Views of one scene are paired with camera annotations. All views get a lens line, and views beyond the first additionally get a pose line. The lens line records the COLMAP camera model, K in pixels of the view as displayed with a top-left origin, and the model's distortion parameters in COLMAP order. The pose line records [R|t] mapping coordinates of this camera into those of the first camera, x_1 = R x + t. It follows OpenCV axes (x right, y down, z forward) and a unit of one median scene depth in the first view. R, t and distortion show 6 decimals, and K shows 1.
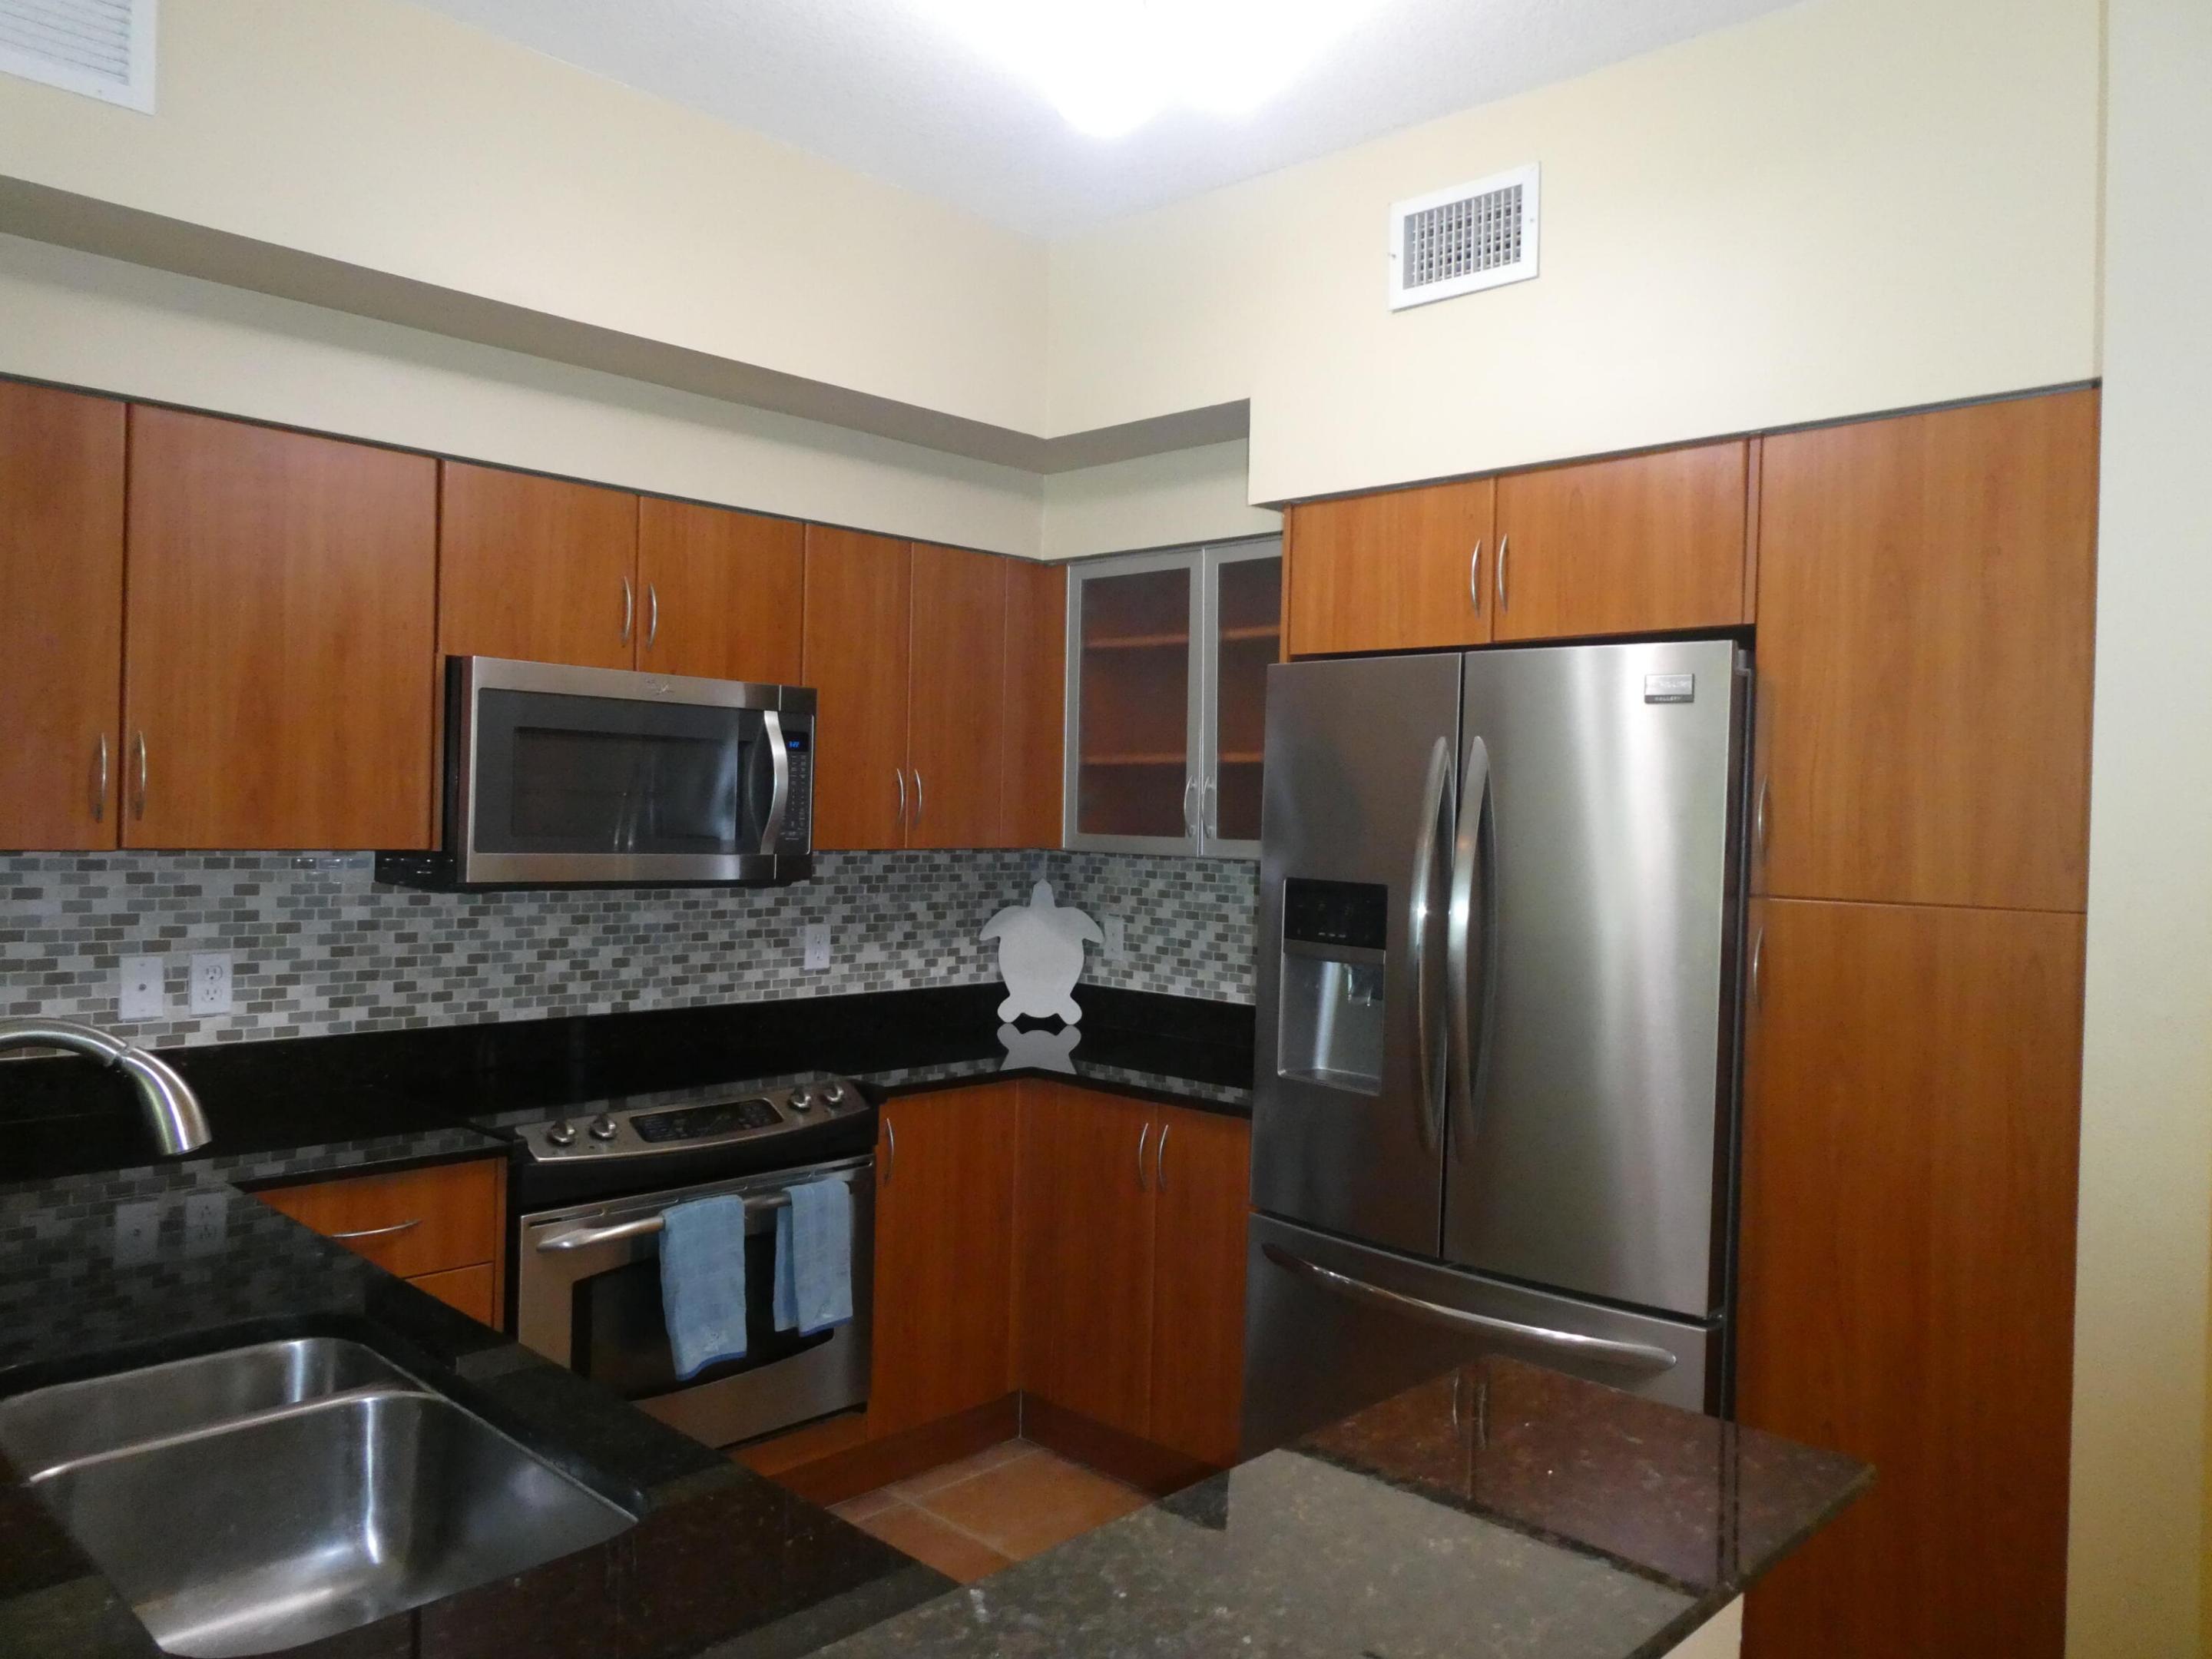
lens RADIAL K [[1598.0, 0, 1089.9], [0, 1598.0, 835.6], [0, 0, 1]] dist [-0.001875, 0.005929]
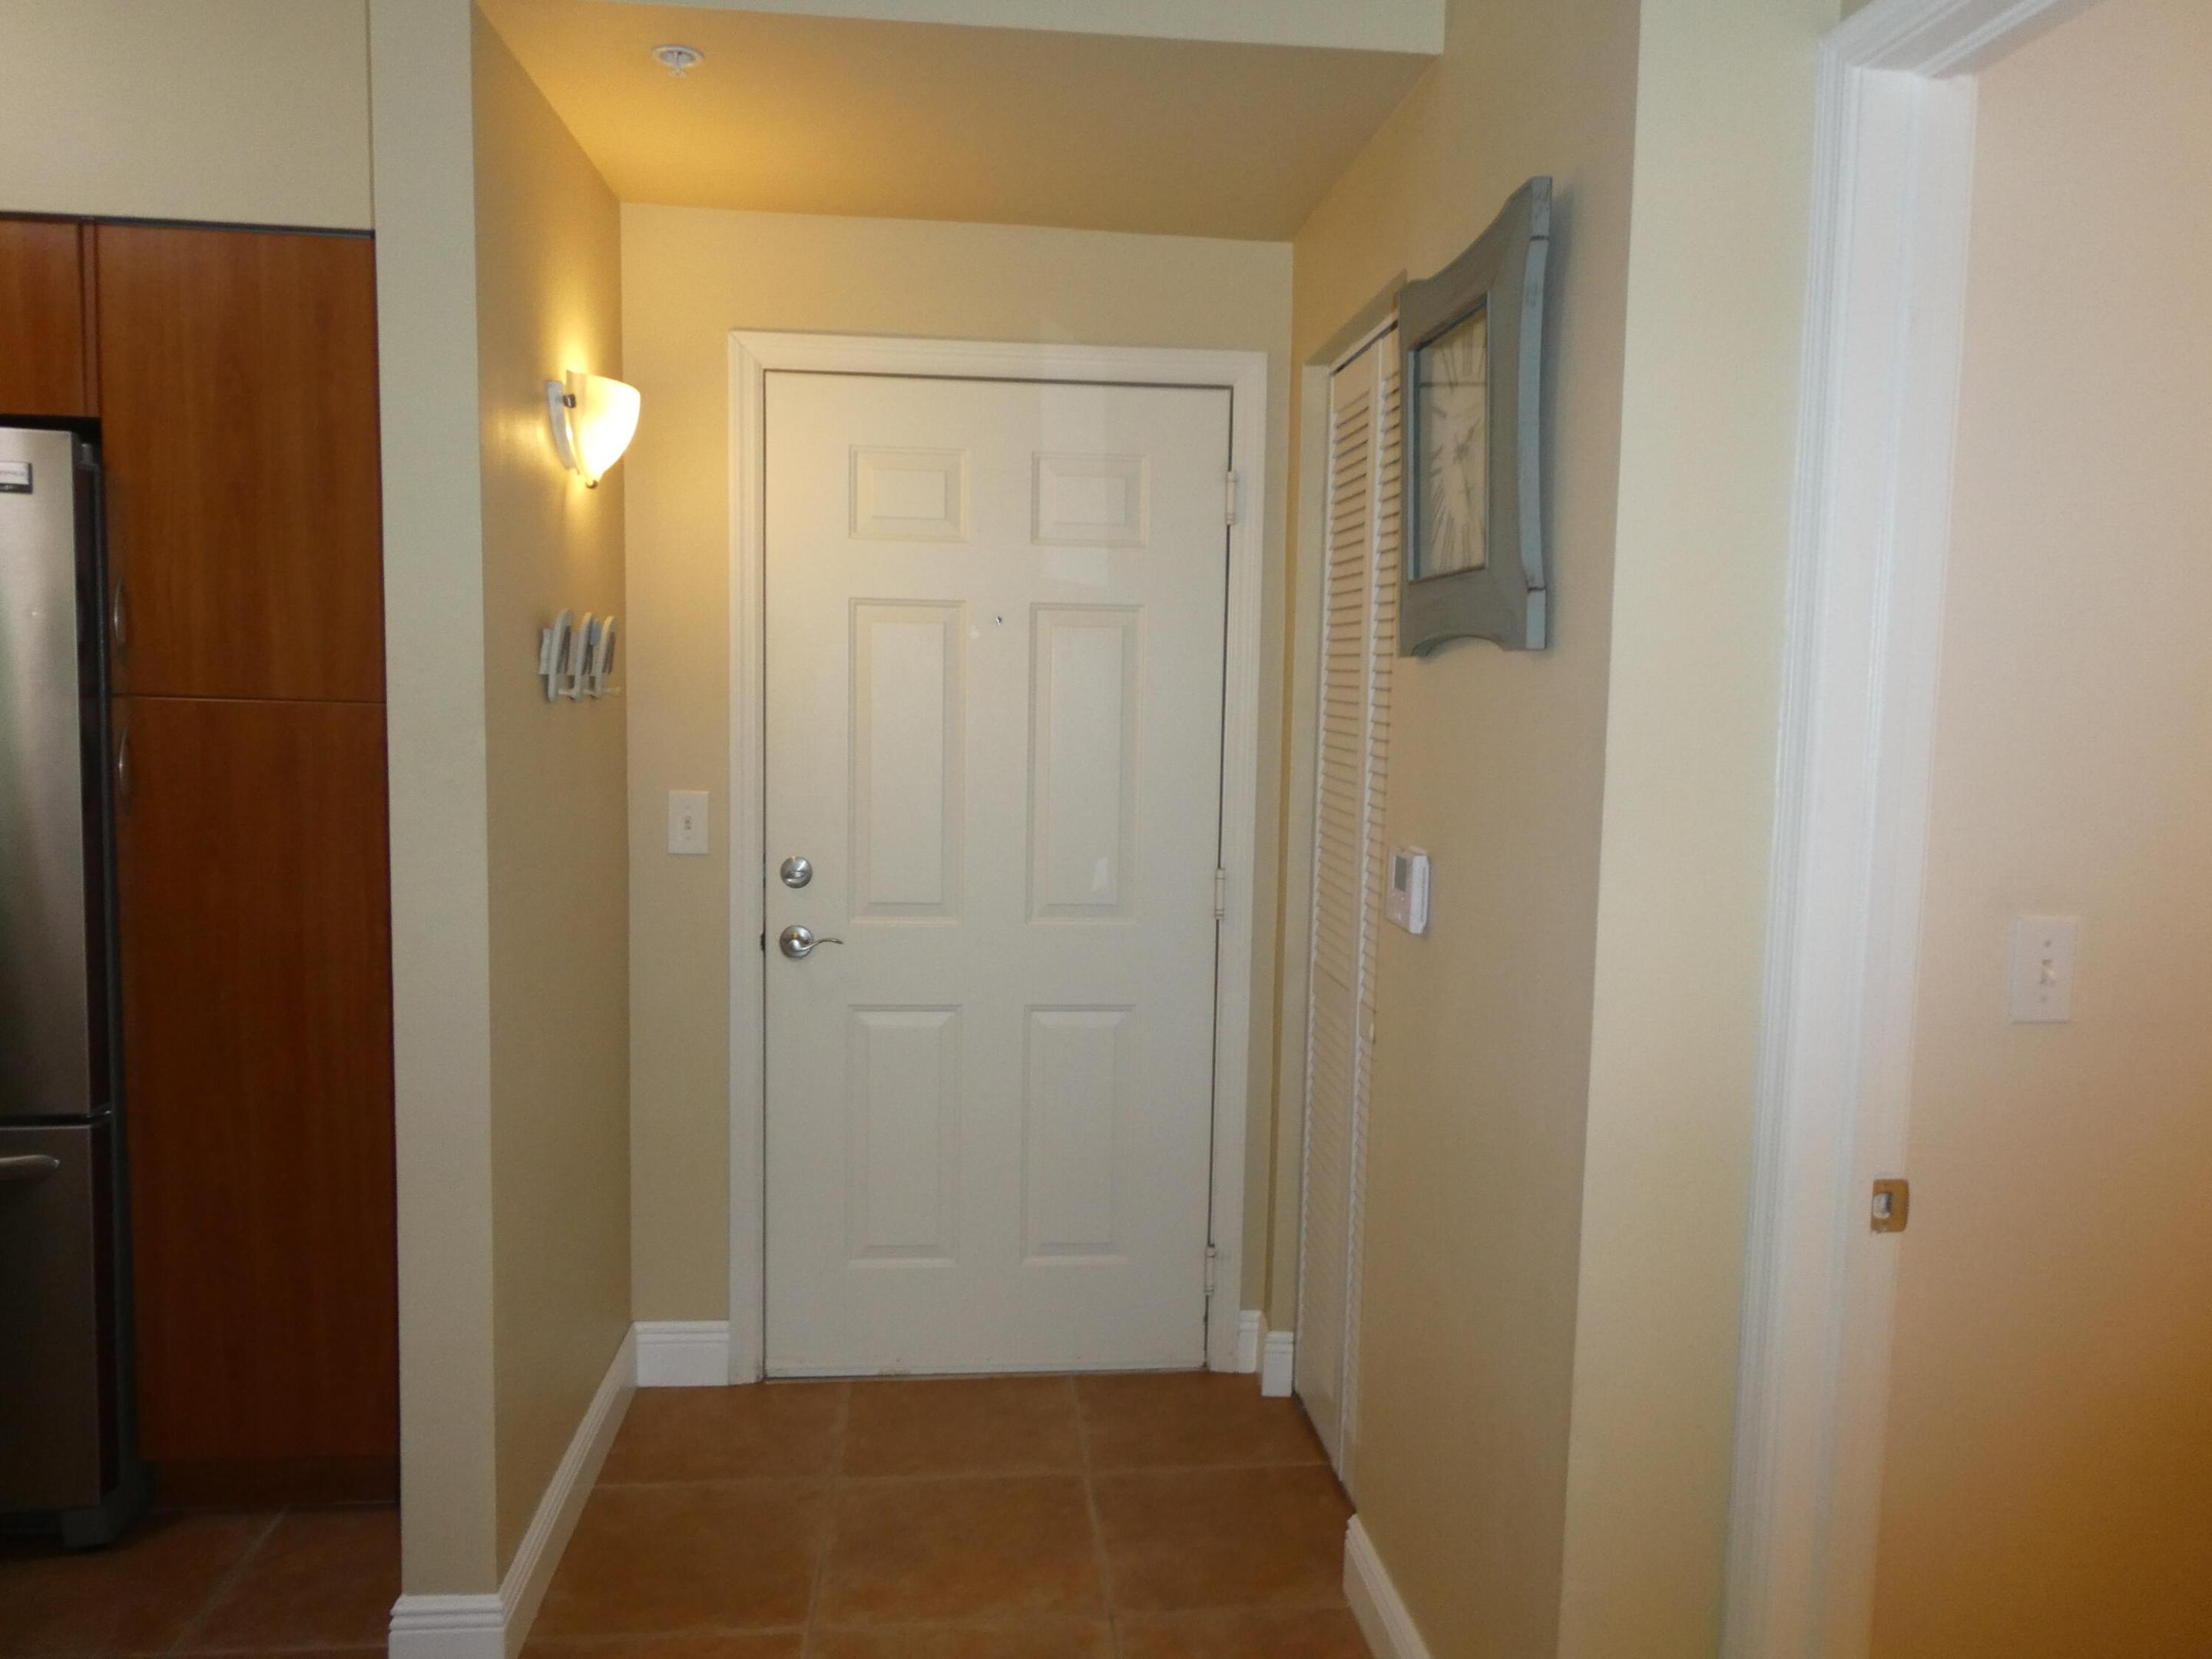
lens RADIAL K [[1717.0, 0, 1115.8], [0, 1717.0, 837.0], [0, 0, 1]] dist [0.005460, -0.005595]
pose [[0.606925, -0.076548, 0.791064, -0.064120], [0.010830, 0.996055, 0.088074, 0.039570], [-0.794686, -0.044887, 0.605359, -0.155976]]
